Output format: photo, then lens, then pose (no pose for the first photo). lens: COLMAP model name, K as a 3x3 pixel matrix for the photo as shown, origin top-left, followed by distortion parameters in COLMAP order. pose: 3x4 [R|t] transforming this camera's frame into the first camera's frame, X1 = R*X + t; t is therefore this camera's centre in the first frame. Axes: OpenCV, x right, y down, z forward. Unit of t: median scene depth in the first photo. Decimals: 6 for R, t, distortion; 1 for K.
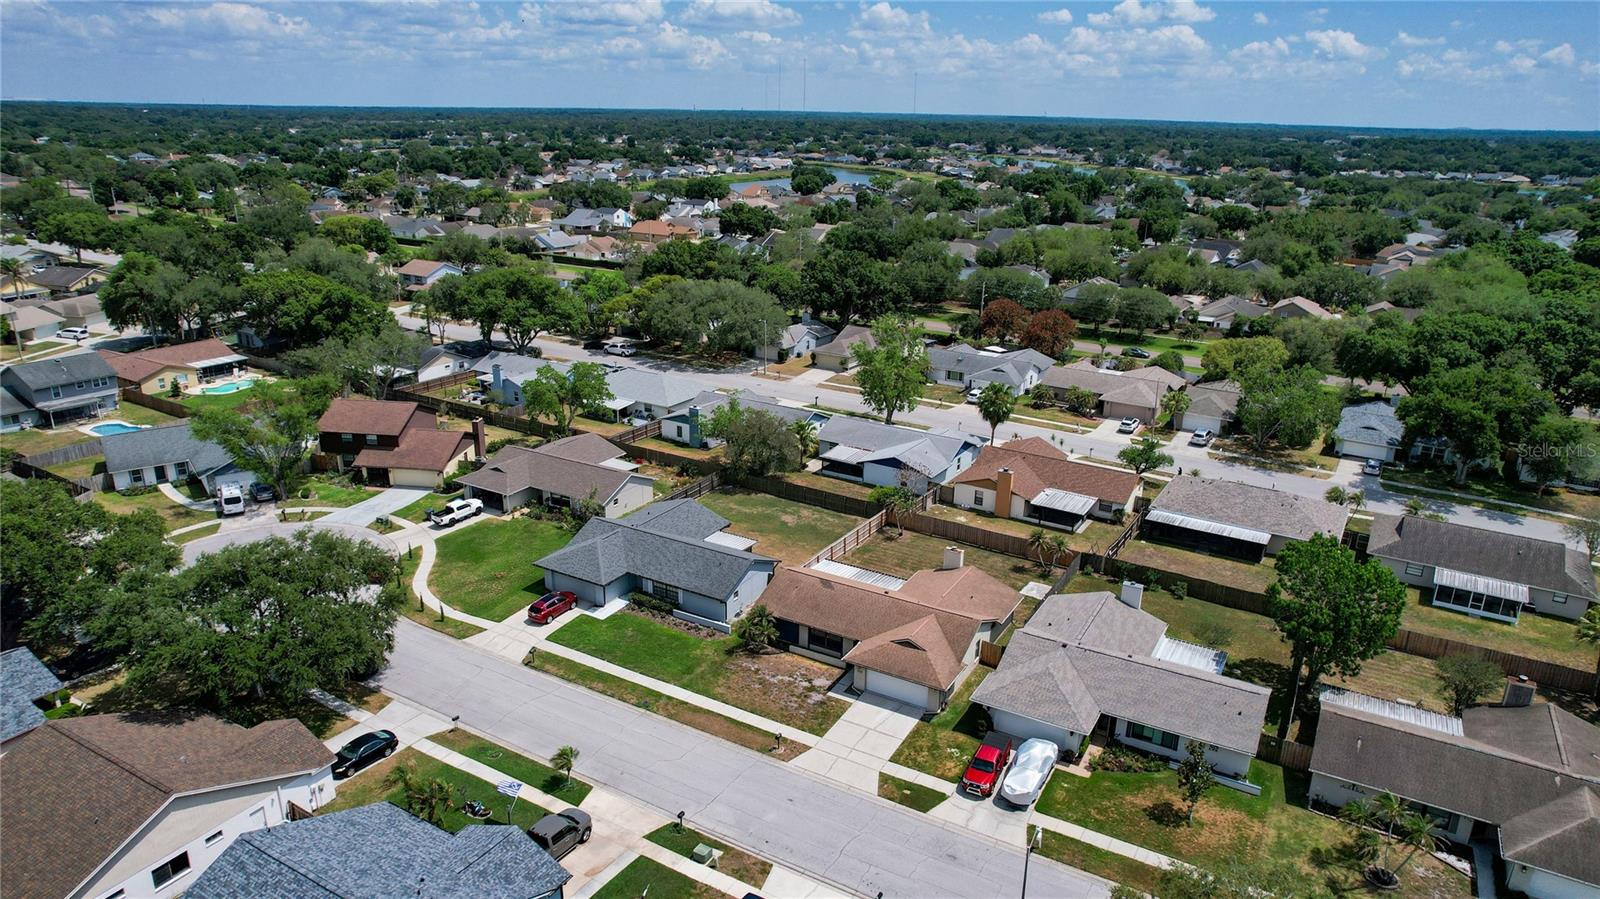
lens RADIAL K [[1016.3, 0, 800.0], [0, 1016.3, 449.5], [0, 0, 1]] dist [-0.065749, 0.059499]
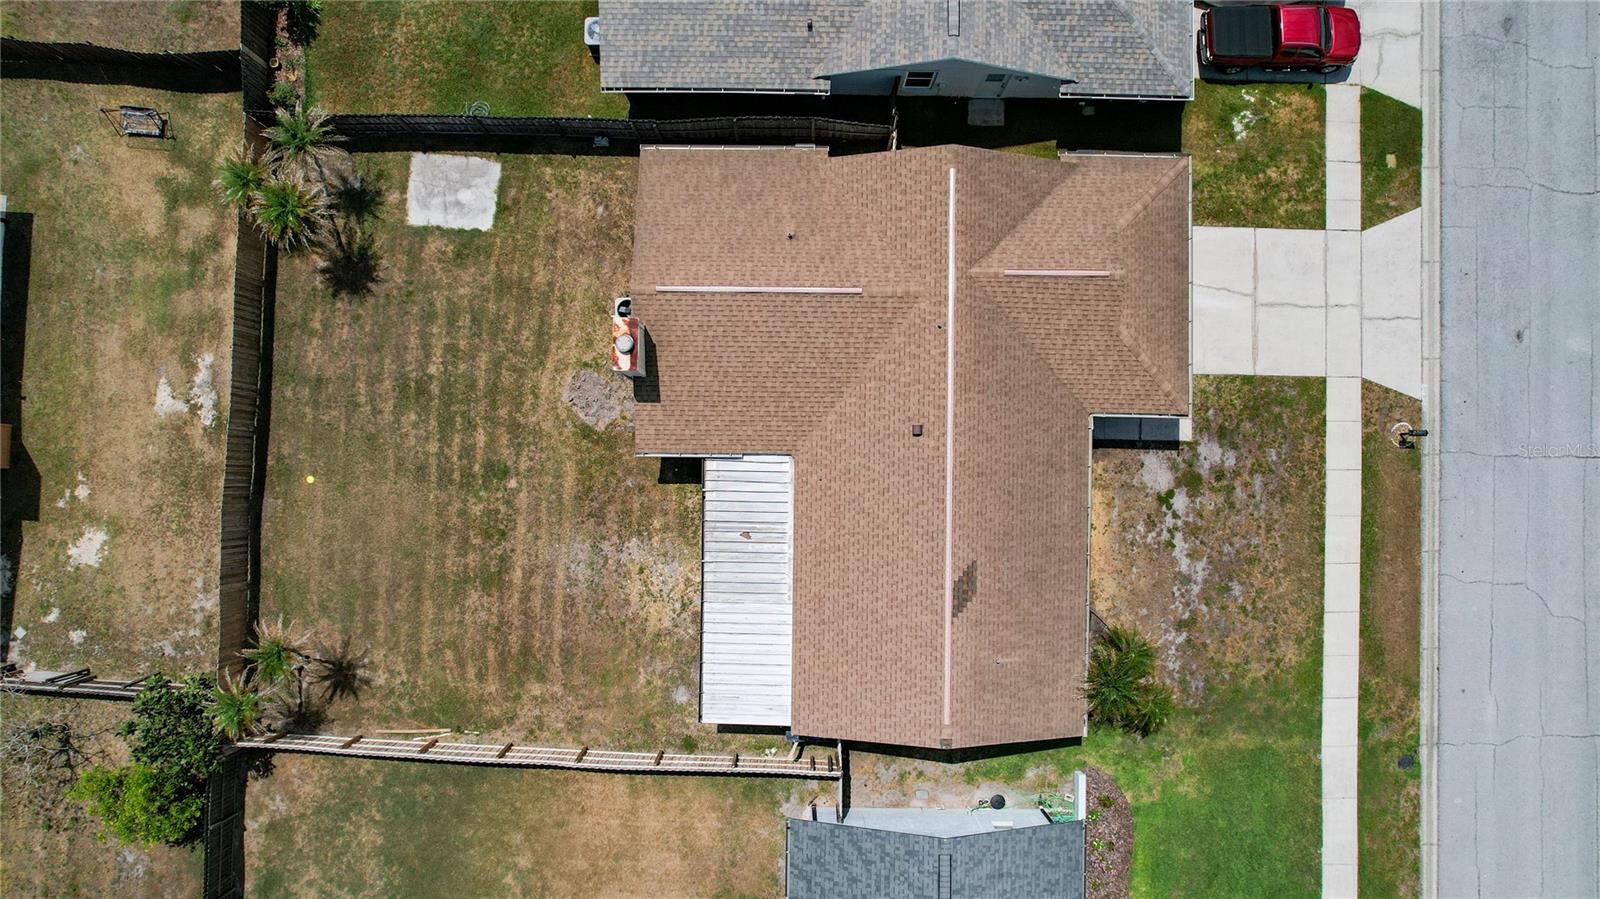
lens RADIAL K [[1016.3, 0, 800.0], [0, 1016.3, 449.5], [0, 0, 1]] dist [-0.065749, 0.059499]
pose [[-0.491770, -0.870676, -0.009212, 0.079233], [0.265071, -0.159777, 0.950899, -0.165076], [-0.829397, 0.465182, 0.309365, 0.703792]]
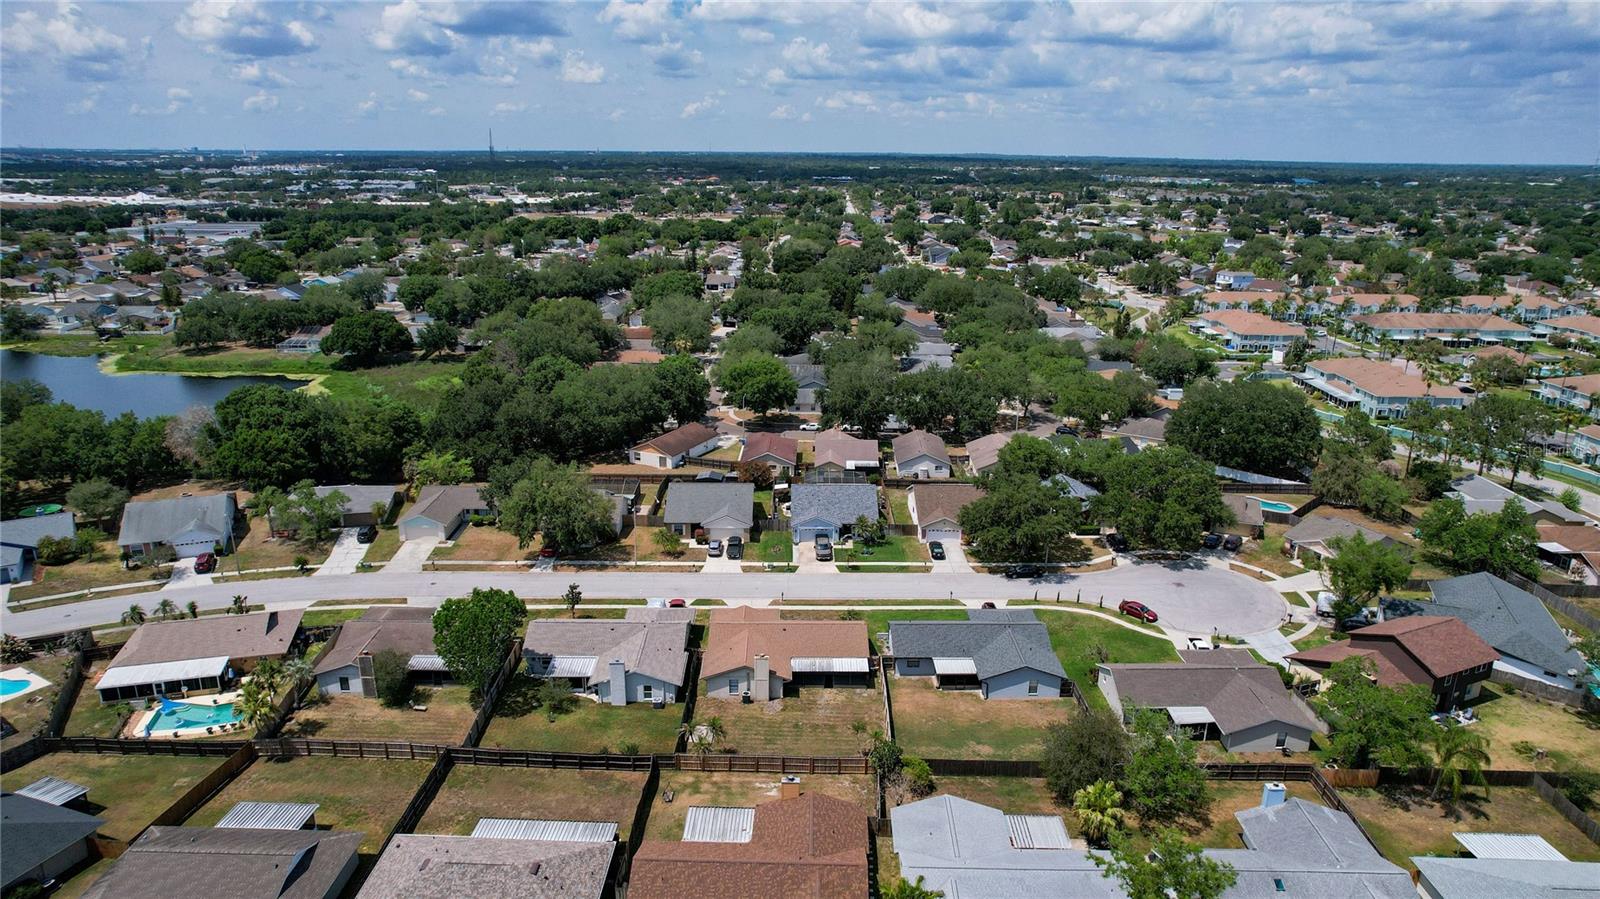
lens RADIAL K [[1016.3, 0, 800.0], [0, 1016.3, 449.5], [0, 0, 1]] dist [-0.065749, 0.059499]
pose [[-0.860192, 0.117163, -0.496328, 0.560560], [-0.185081, 0.835169, 0.517916, -0.608943], [0.475199, 0.537369, -0.696722, 1.413685]]
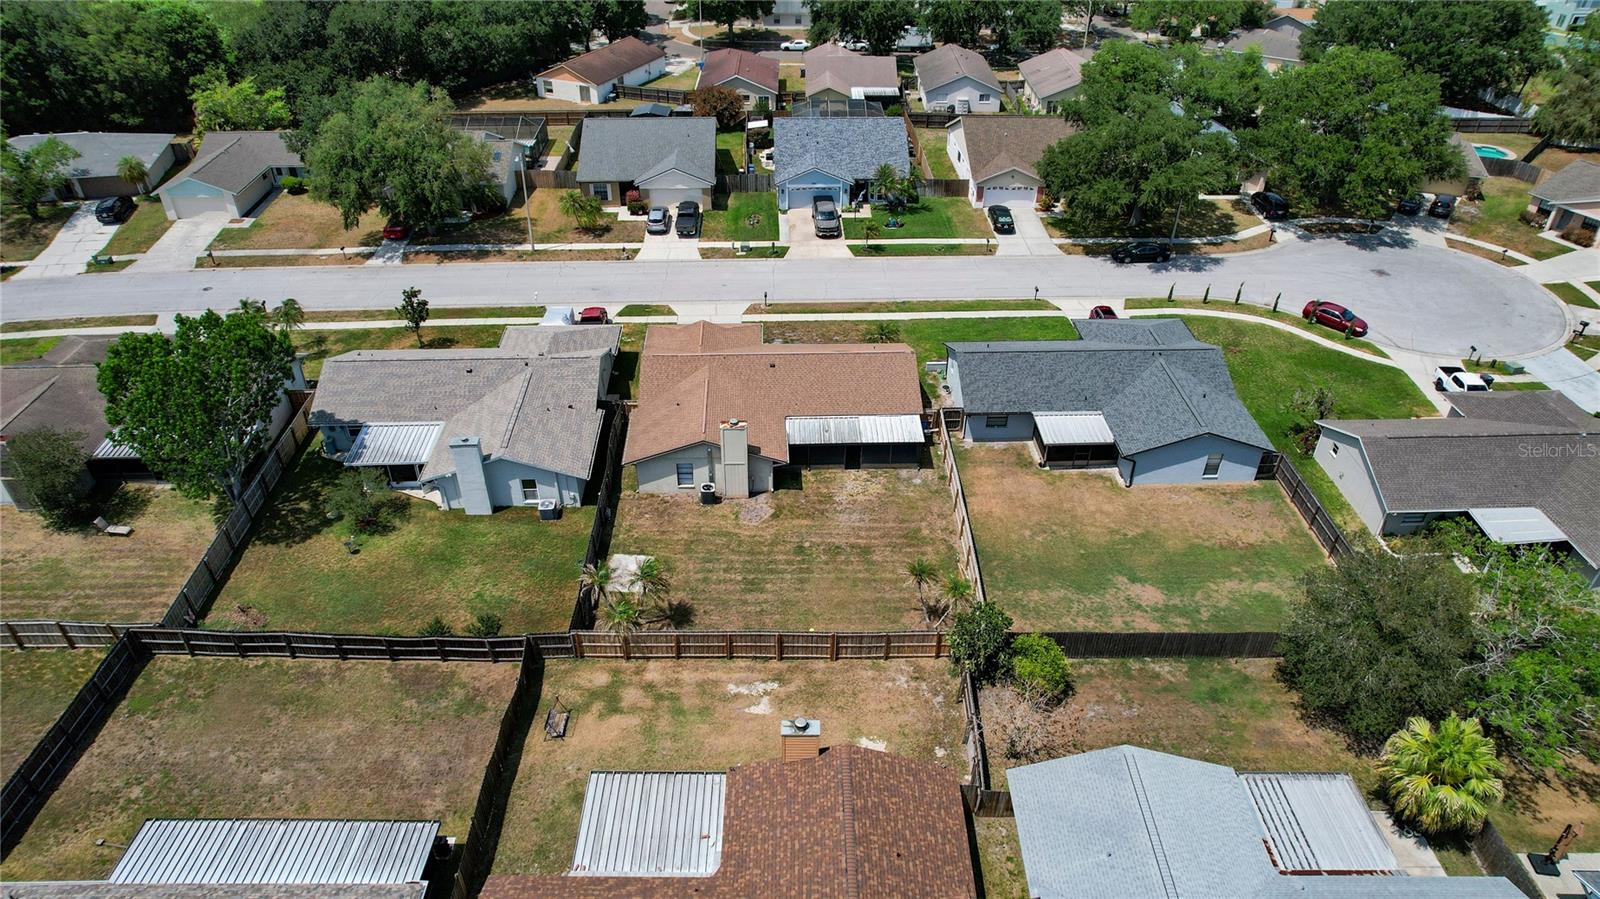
lens RADIAL K [[1016.3, 0, 800.0], [0, 1016.3, 449.5], [0, 0, 1]] dist [-0.065749, 0.059499]
pose [[-0.845756, 0.285078, -0.451030, 0.340281], [-0.189317, 0.629978, 0.753185, -0.322392], [0.498855, 0.722398, -0.478837, 1.097621]]
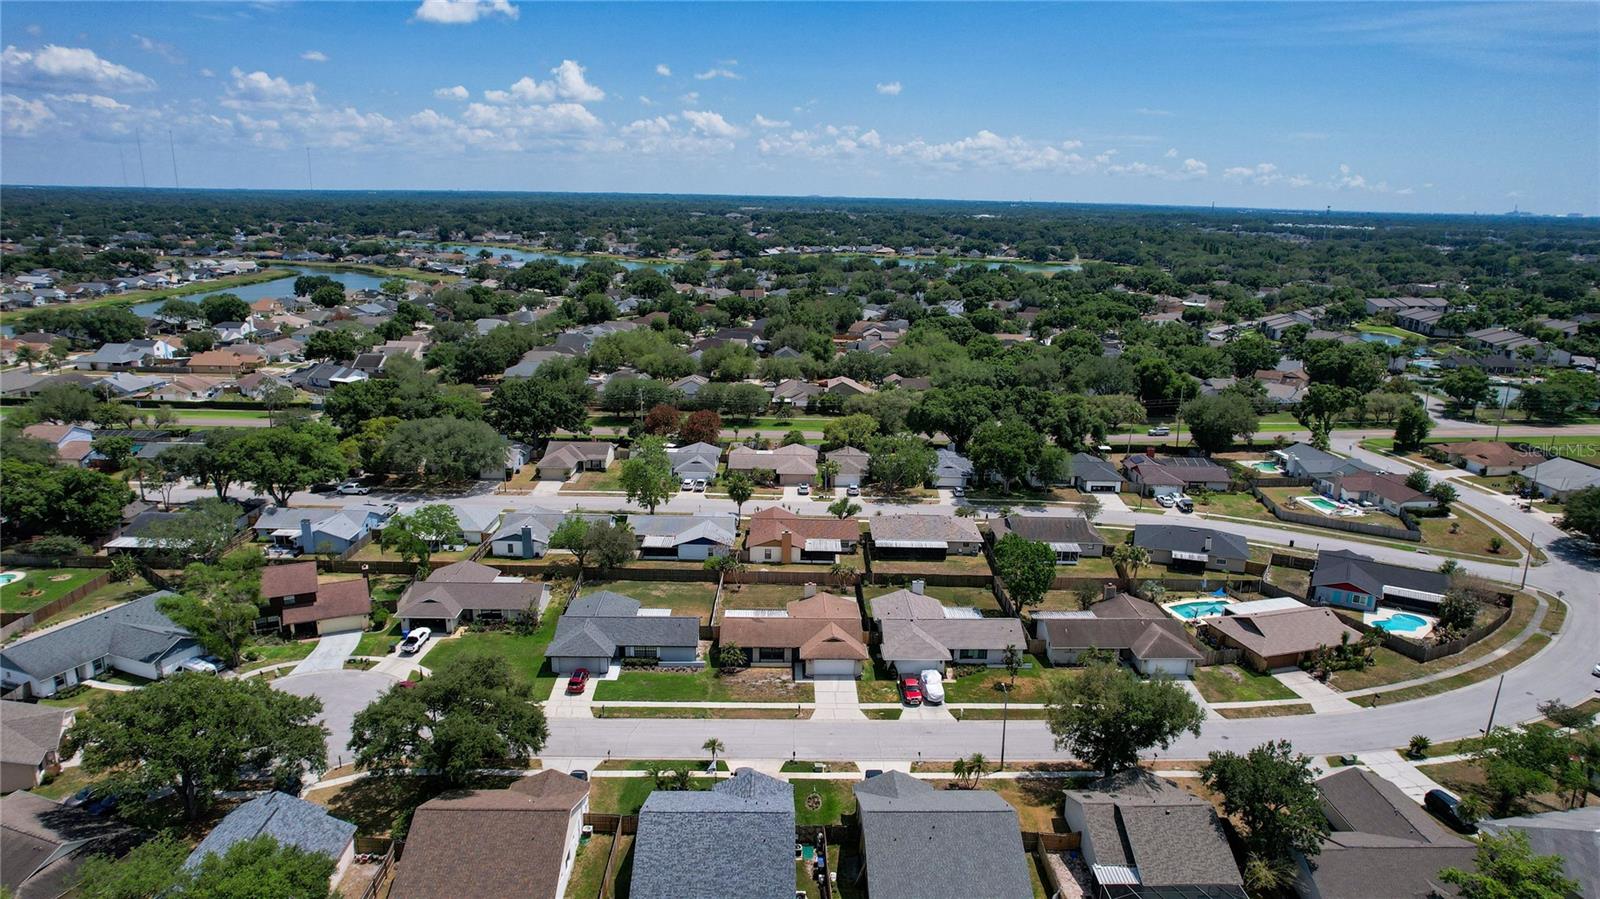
lens RADIAL K [[1016.3, 0, 800.0], [0, 1016.3, 449.5], [0, 0, 1]] dist [-0.065749, 0.059499]
pose [[0.853688, -0.130050, 0.504286, -0.514487], [0.163967, 0.986192, -0.023246, -0.060668], [-0.494300, 0.102531, 0.863224, -0.308919]]
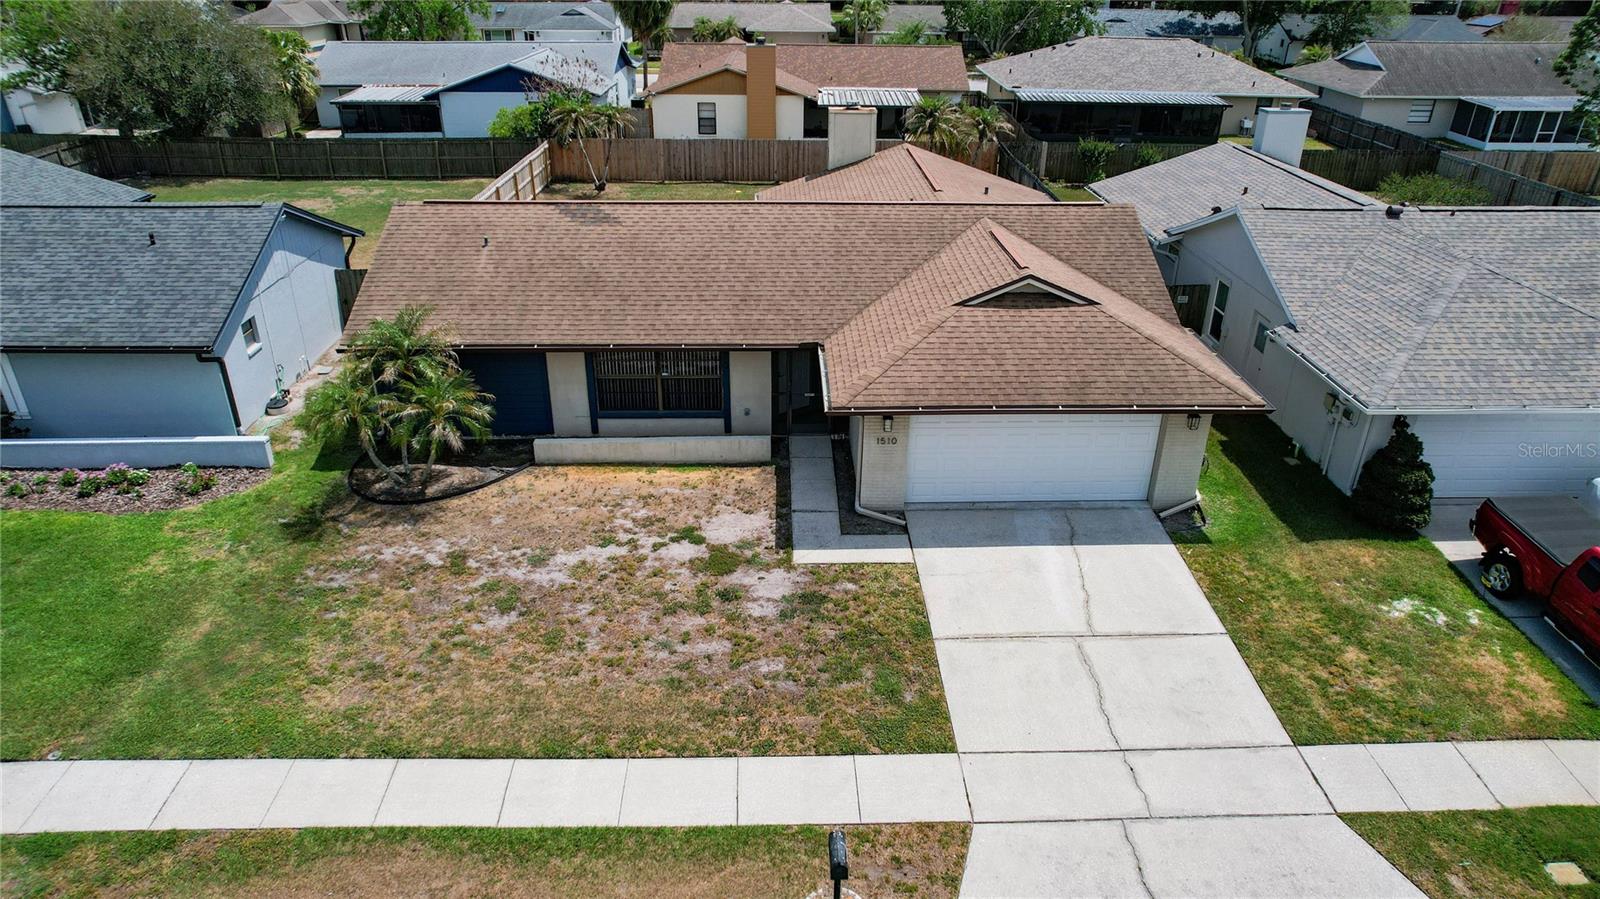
lens RADIAL K [[1016.3, 0, 800.0], [0, 1016.3, 449.5], [0, 0, 1]] dist [-0.065749, 0.059499]
pose [[0.846502, -0.246726, 0.471763, -0.058006], [0.171515, 0.965270, 0.197069, 0.116123], [-0.504001, -0.085905, 0.859421, 0.550276]]
